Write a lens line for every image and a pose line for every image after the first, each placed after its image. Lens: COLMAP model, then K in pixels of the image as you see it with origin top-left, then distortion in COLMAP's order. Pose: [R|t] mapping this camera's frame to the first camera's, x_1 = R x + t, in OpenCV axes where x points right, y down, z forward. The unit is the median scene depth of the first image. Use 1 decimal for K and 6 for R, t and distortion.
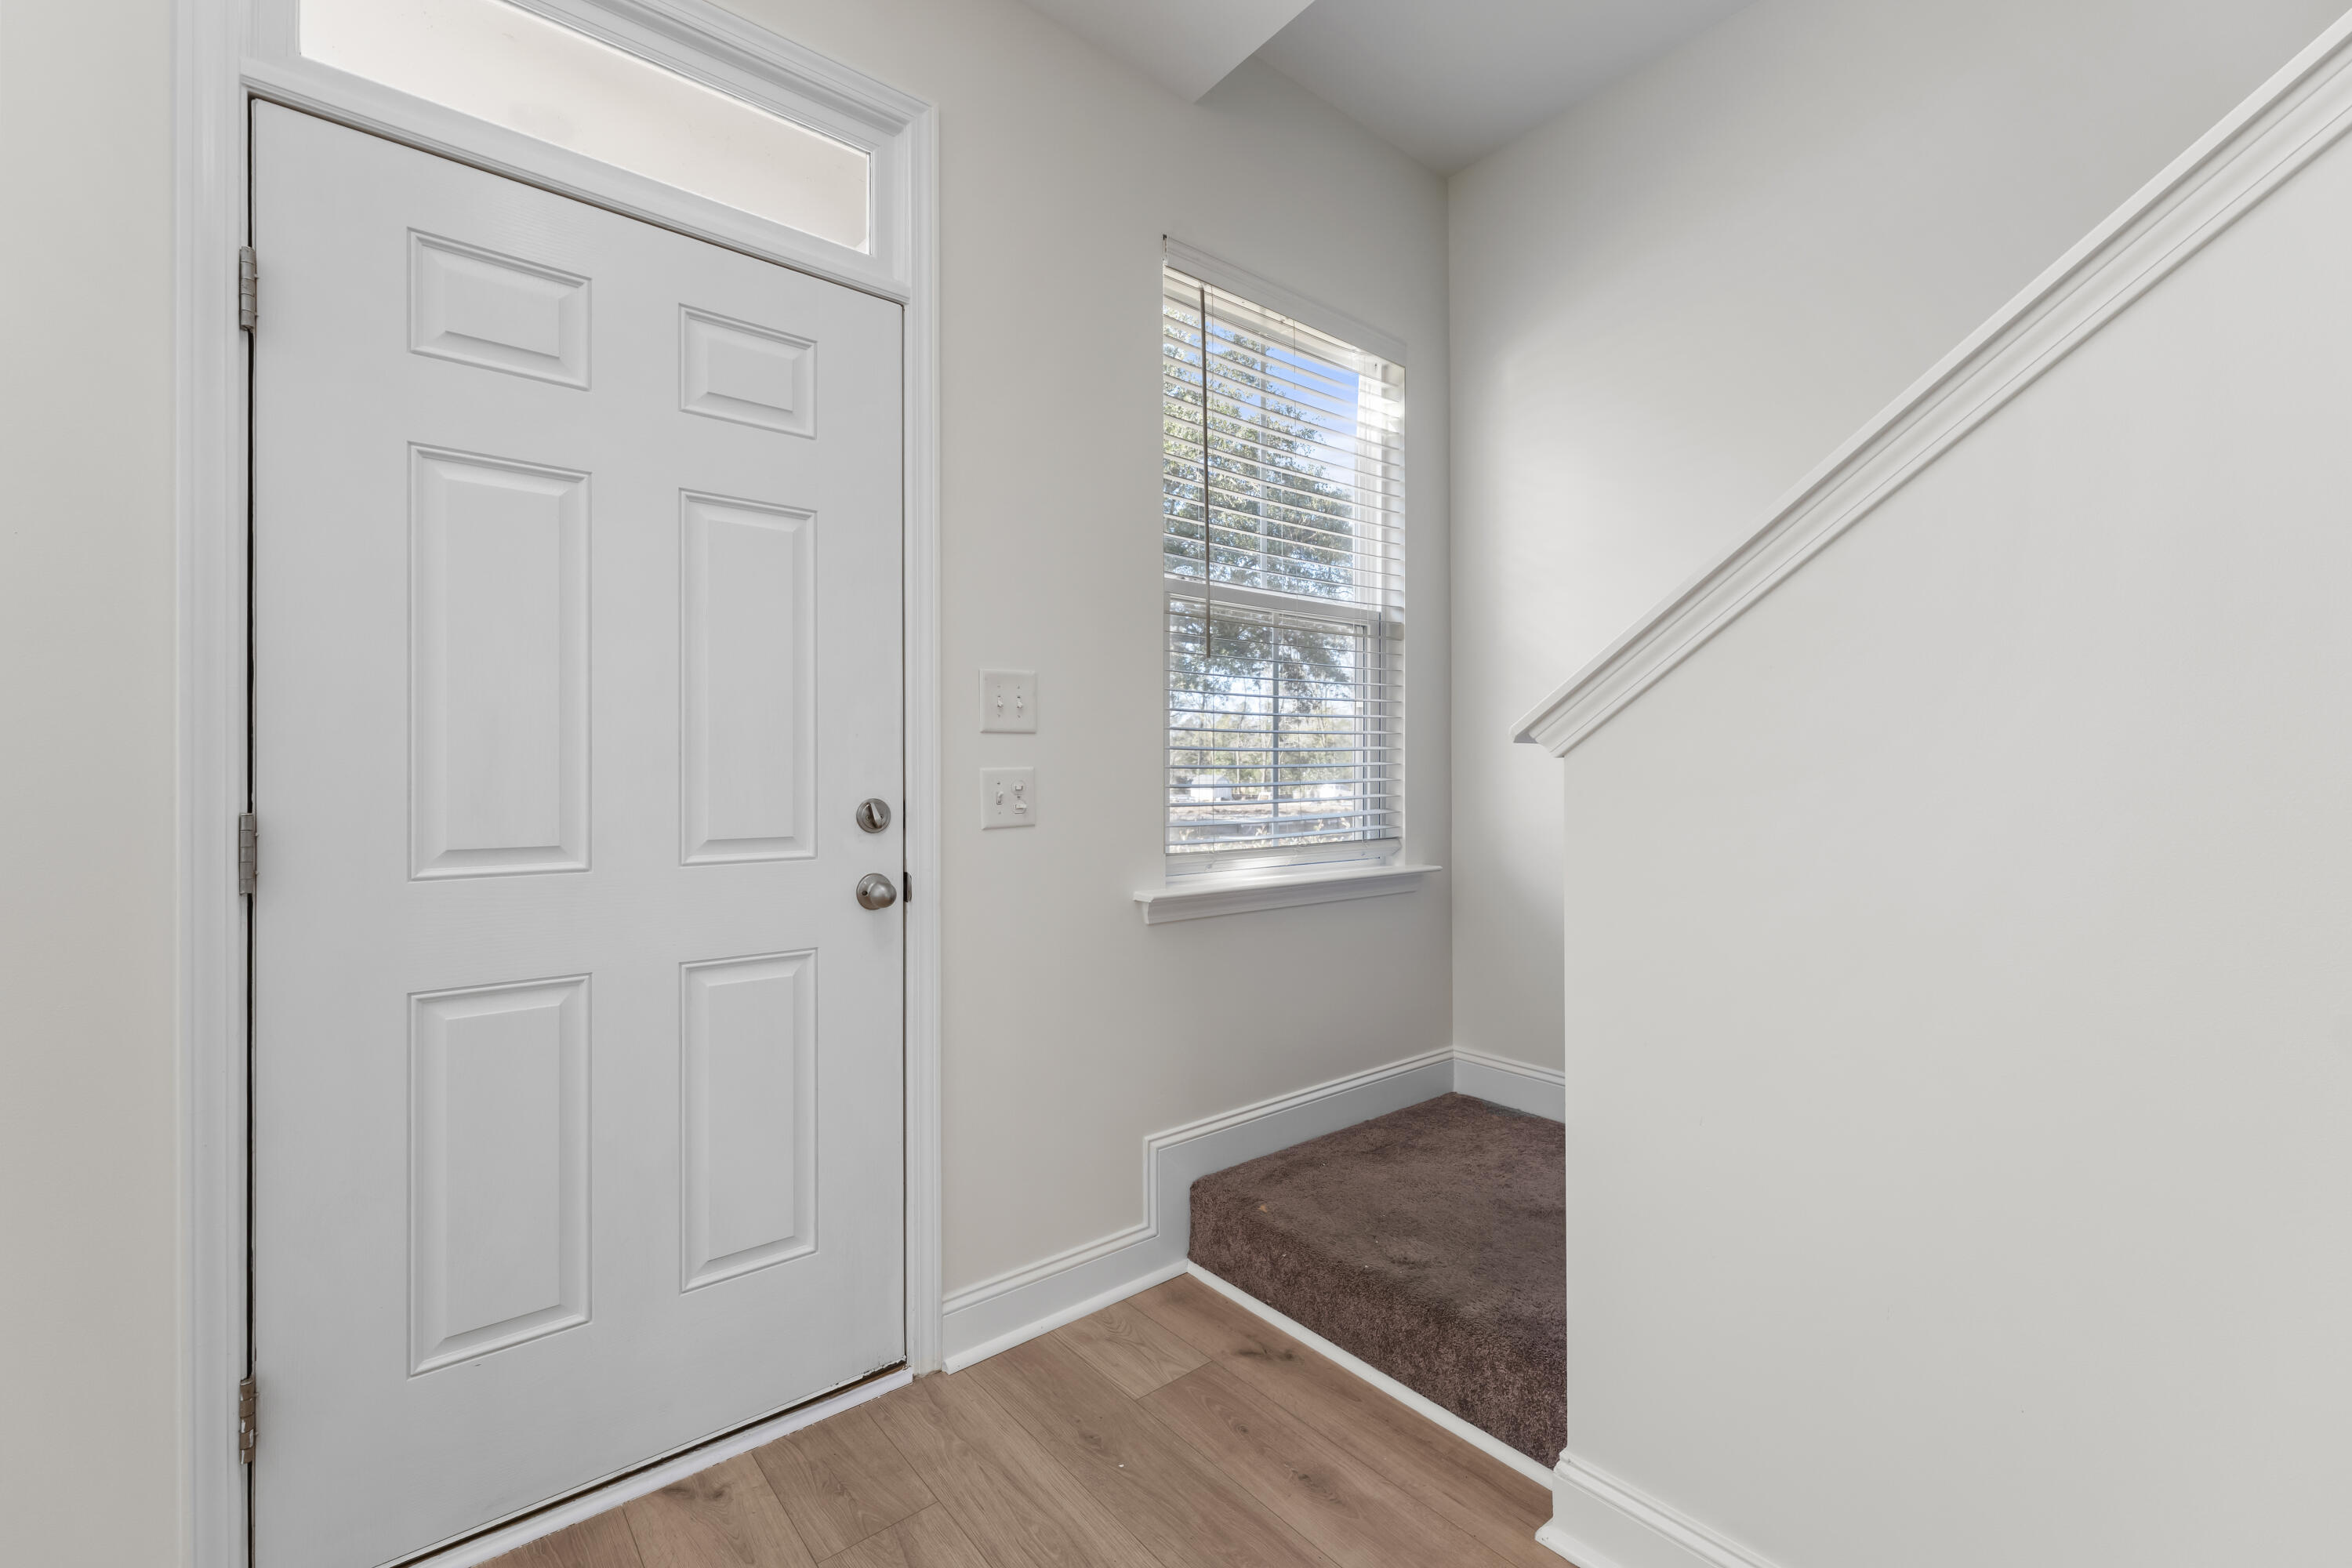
lens RADIAL K [[977.5, 0, 1161.0], [0, 977.5, 779.9], [0, 0, 1]] dist [-0.000048, 0.000087]
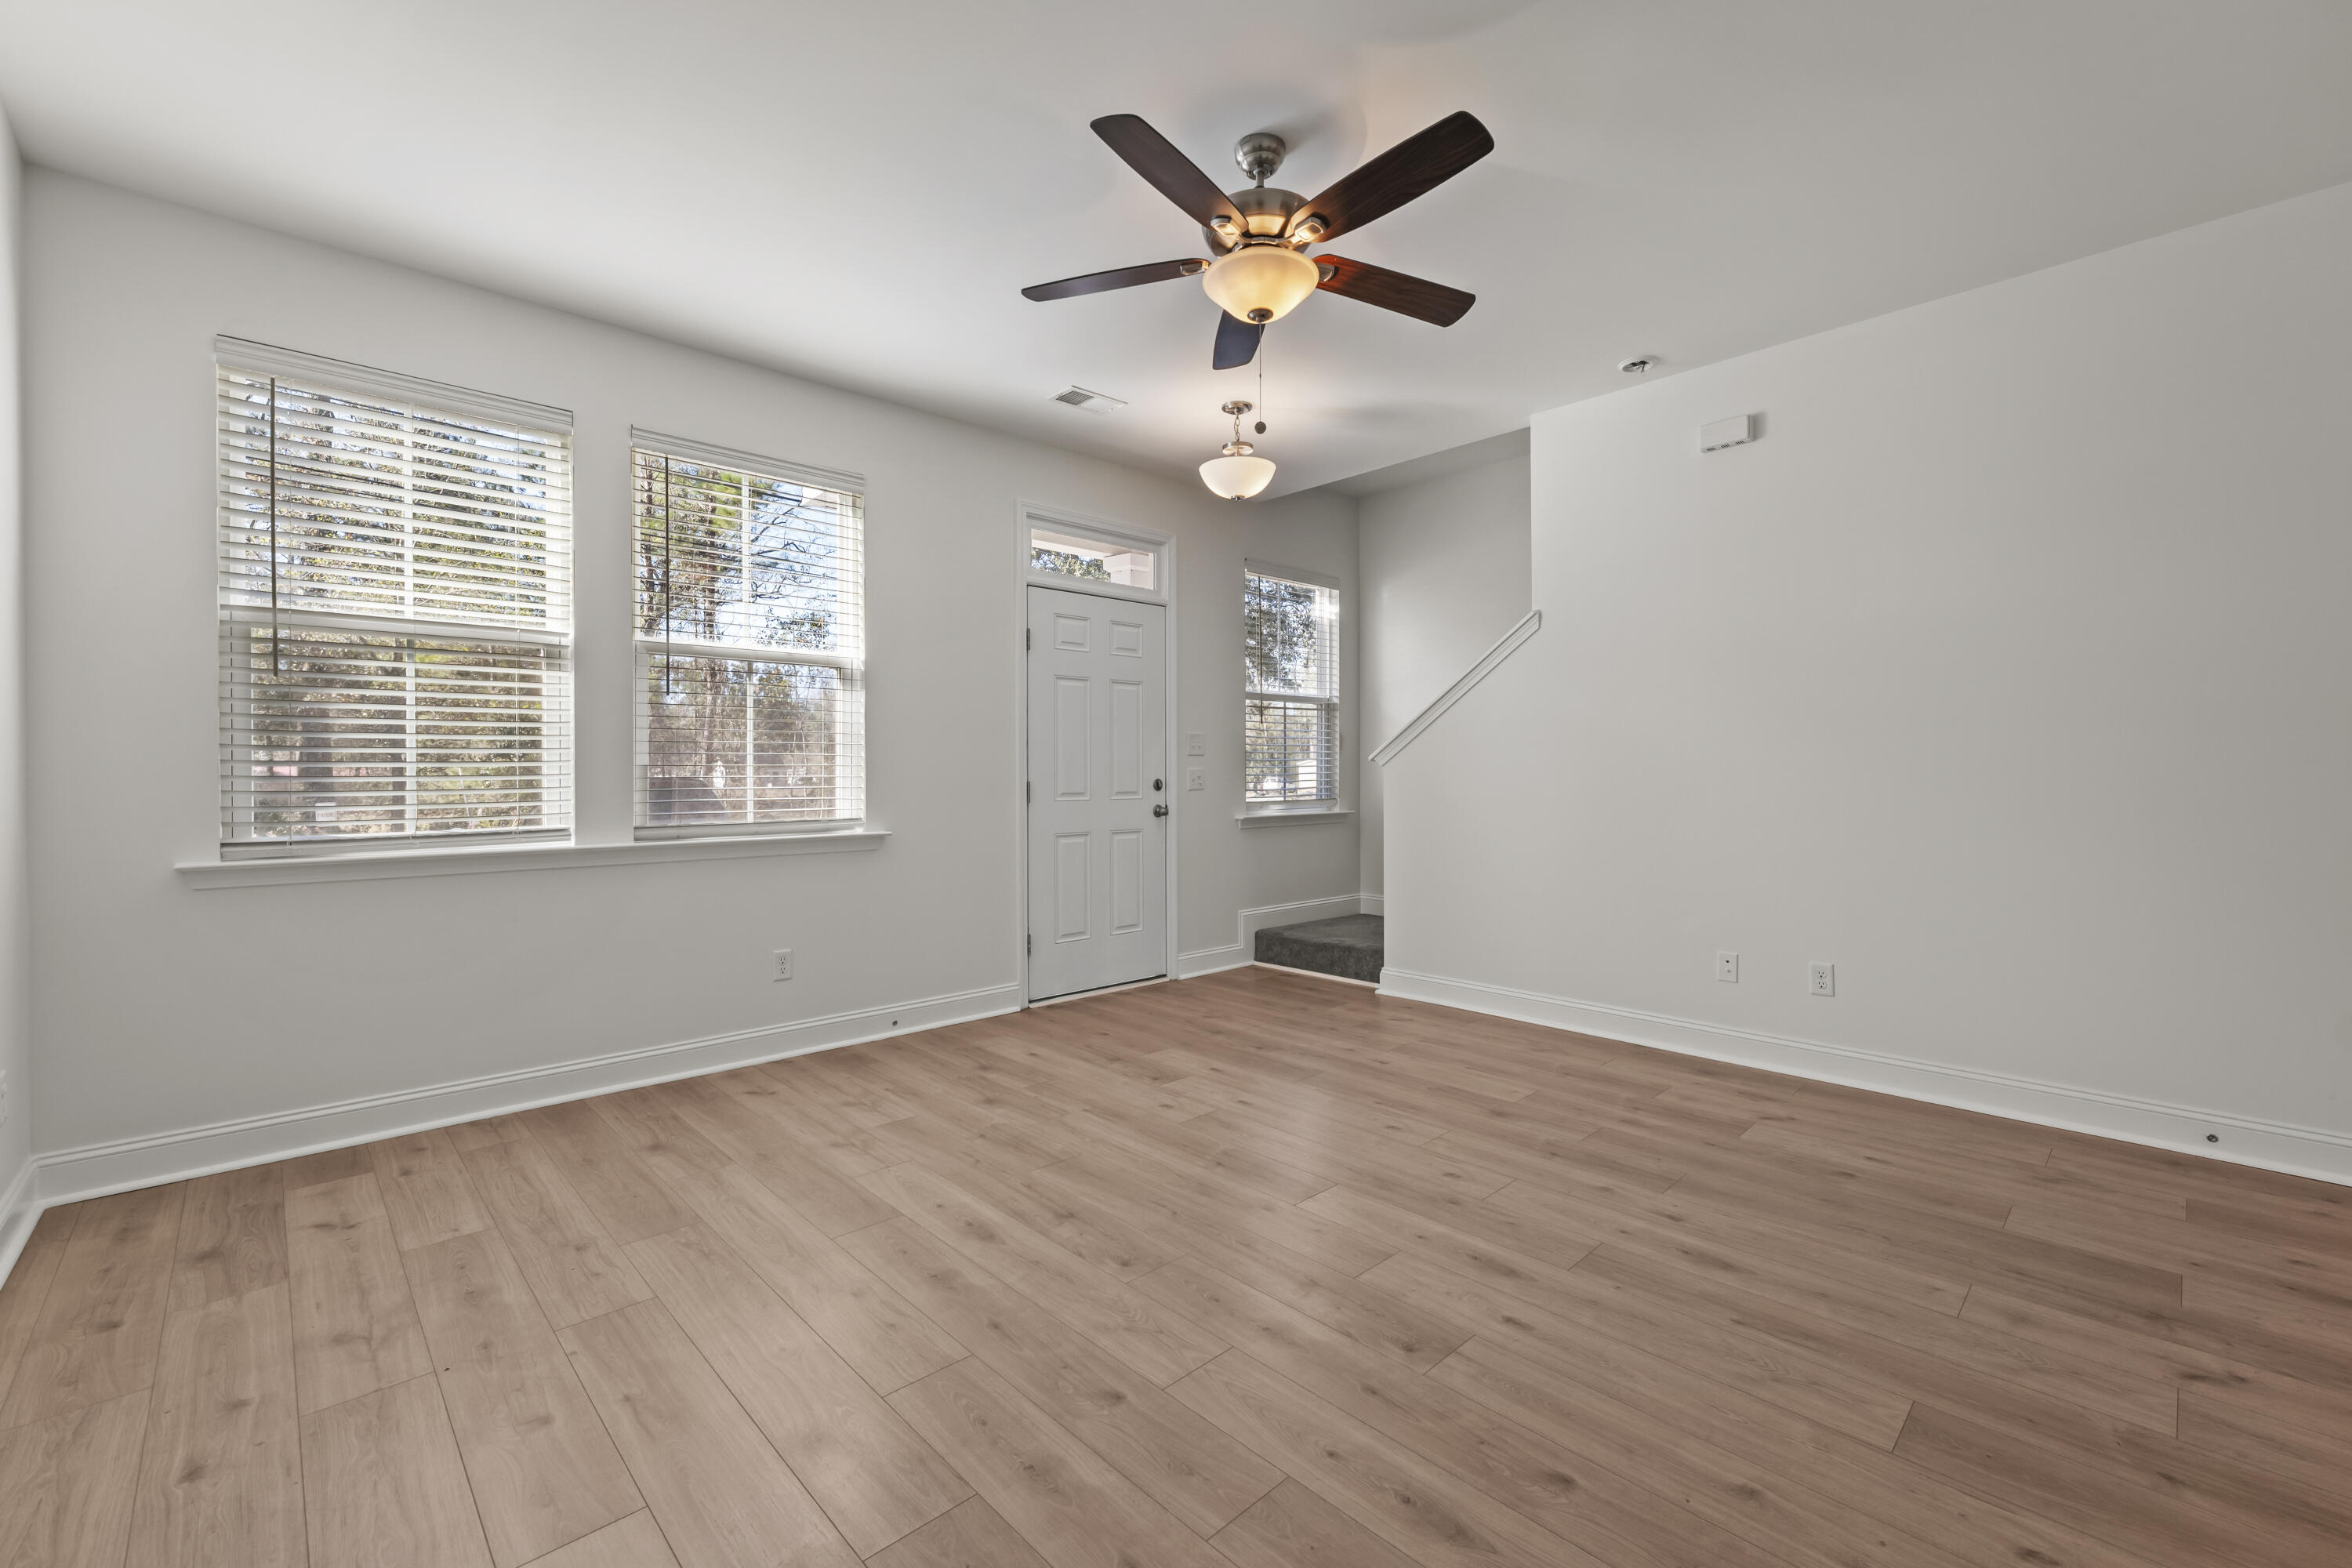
lens RADIAL K [[977.5, 0, 1192.5], [0, 977.5, 777.0], [0, 0, 1]] dist [-0.000048, 0.000087]
pose [[0.995977, -0.000692, 0.089607, -0.363154], [0.000647, 1.000000, 0.000531, 0.009753], [-0.089608, -0.000471, 0.995977, -1.527833]]
